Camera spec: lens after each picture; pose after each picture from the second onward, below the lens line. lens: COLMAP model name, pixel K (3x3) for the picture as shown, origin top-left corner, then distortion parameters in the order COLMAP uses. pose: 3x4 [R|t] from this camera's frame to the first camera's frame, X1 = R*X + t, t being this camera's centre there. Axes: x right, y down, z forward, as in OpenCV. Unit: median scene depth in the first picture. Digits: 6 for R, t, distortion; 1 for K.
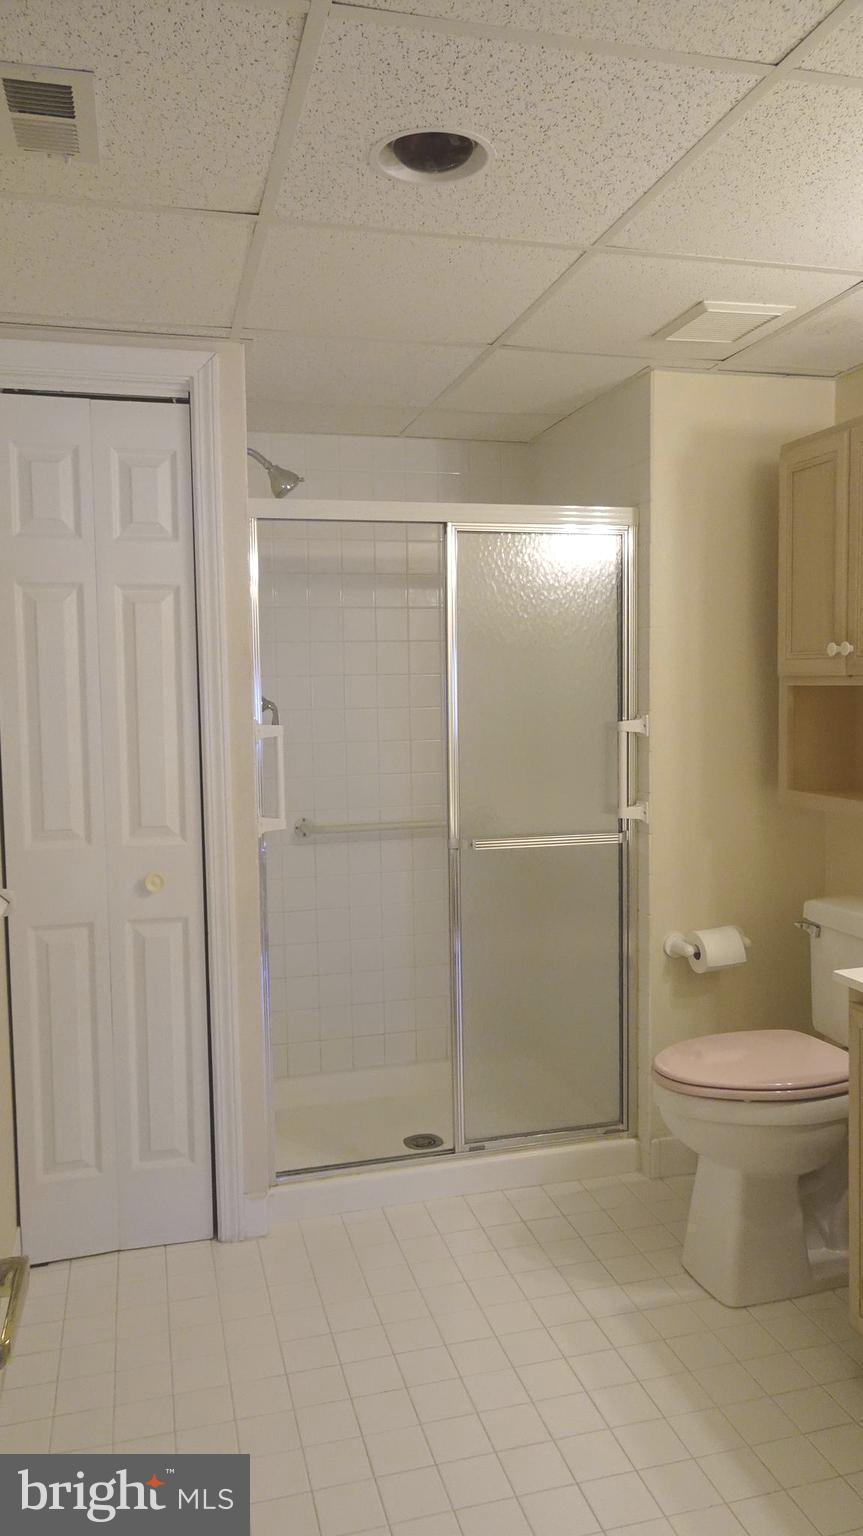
lens RADIAL K [[1137.2, 0, 431.5], [0, 1137.2, 768.0], [0, 0, 1]] dist [0.034864, -0.000186]
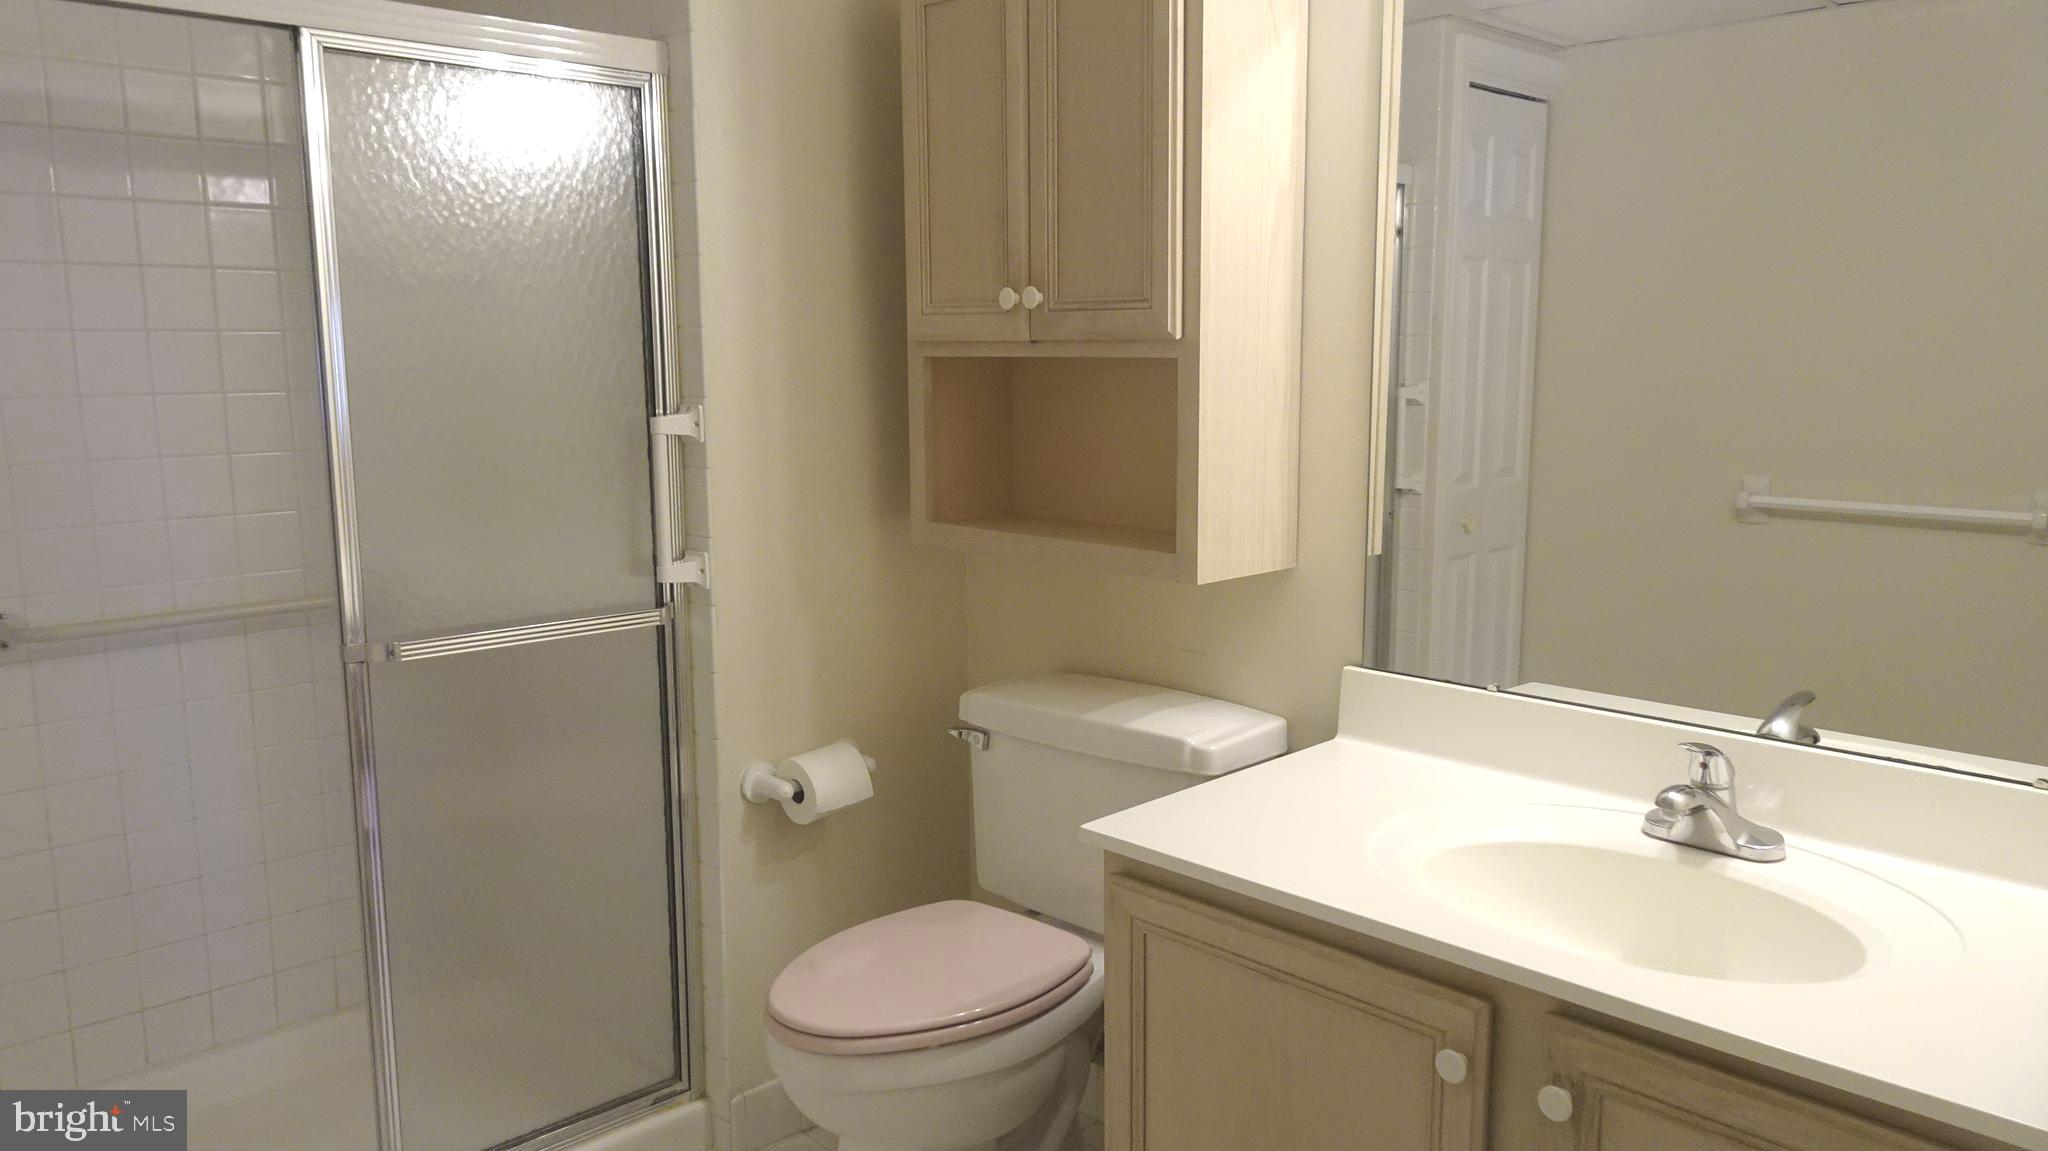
lens RADIAL K [[1516.3, 0, 1029.3], [0, 1516.3, 572.1], [0, 0, 1]] dist [0.034864, -0.000186]
pose [[0.883716, -0.062828, 0.463788, -0.030006], [0.030908, 0.996620, 0.076116, -0.015371], [-0.467002, -0.052930, 0.882671, 0.222963]]
